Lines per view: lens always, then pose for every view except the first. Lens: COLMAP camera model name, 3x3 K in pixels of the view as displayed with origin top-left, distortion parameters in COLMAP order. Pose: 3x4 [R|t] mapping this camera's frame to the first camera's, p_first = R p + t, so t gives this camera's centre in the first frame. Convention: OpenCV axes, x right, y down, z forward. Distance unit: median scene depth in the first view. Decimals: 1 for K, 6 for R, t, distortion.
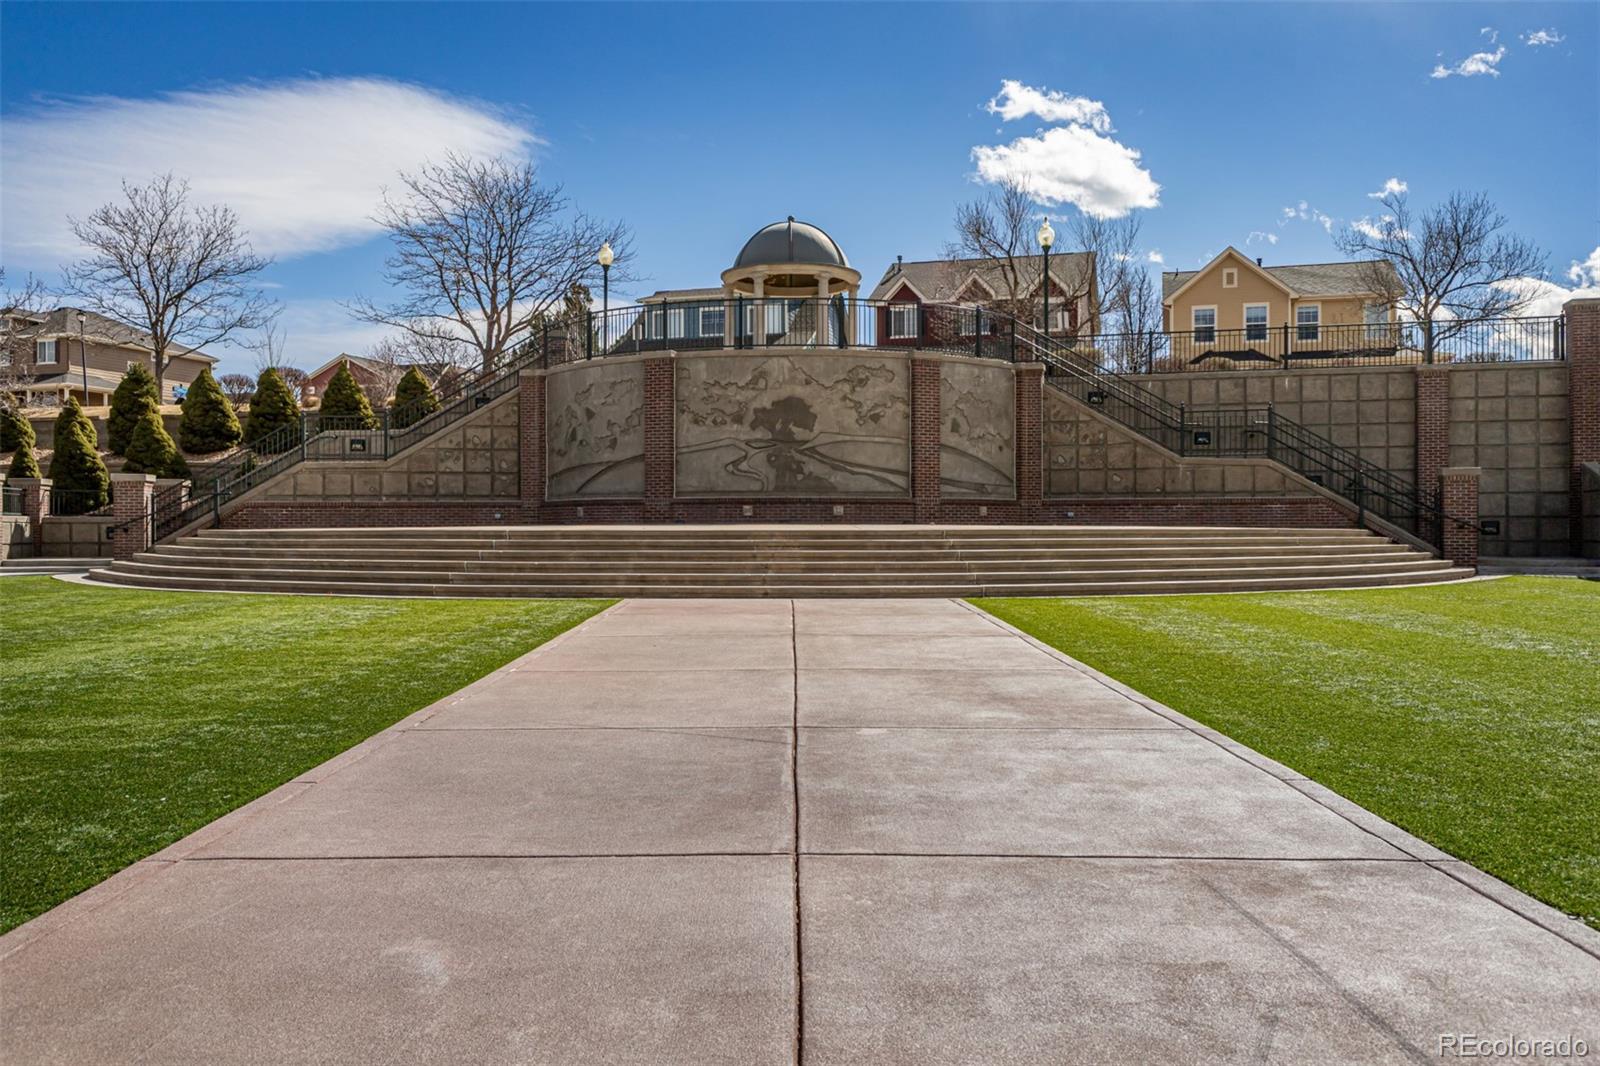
lens RADIAL K [[1360.4, 0, 801.6], [0, 1360.4, 531.6], [0, 0, 1]] dist [0.019961, 0.001011]
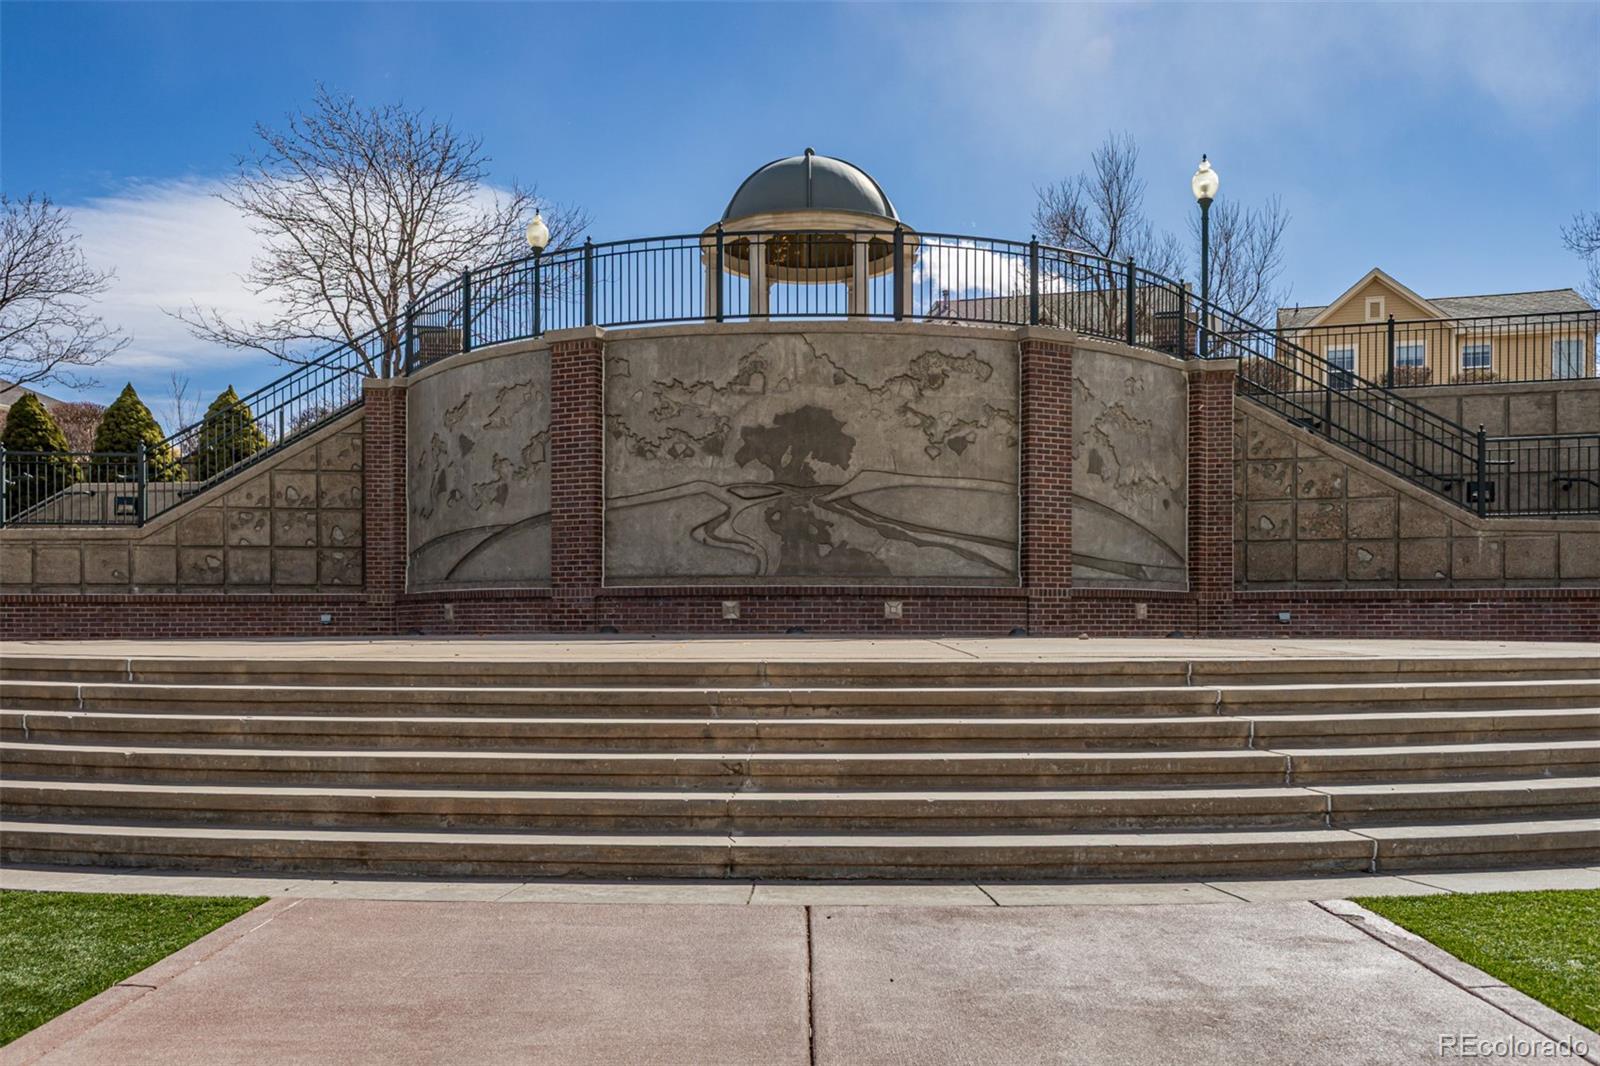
lens RADIAL K [[1360.4, 0, 805.0], [0, 1360.4, 540.5], [0, 0, 1]] dist [0.019961, 0.001011]
pose [[0.999929, 0.000028, -0.011896, -0.002450], [-0.000787, 0.997966, -0.063746, -0.007947], [0.011870, 0.063751, 0.997895, 0.414899]]
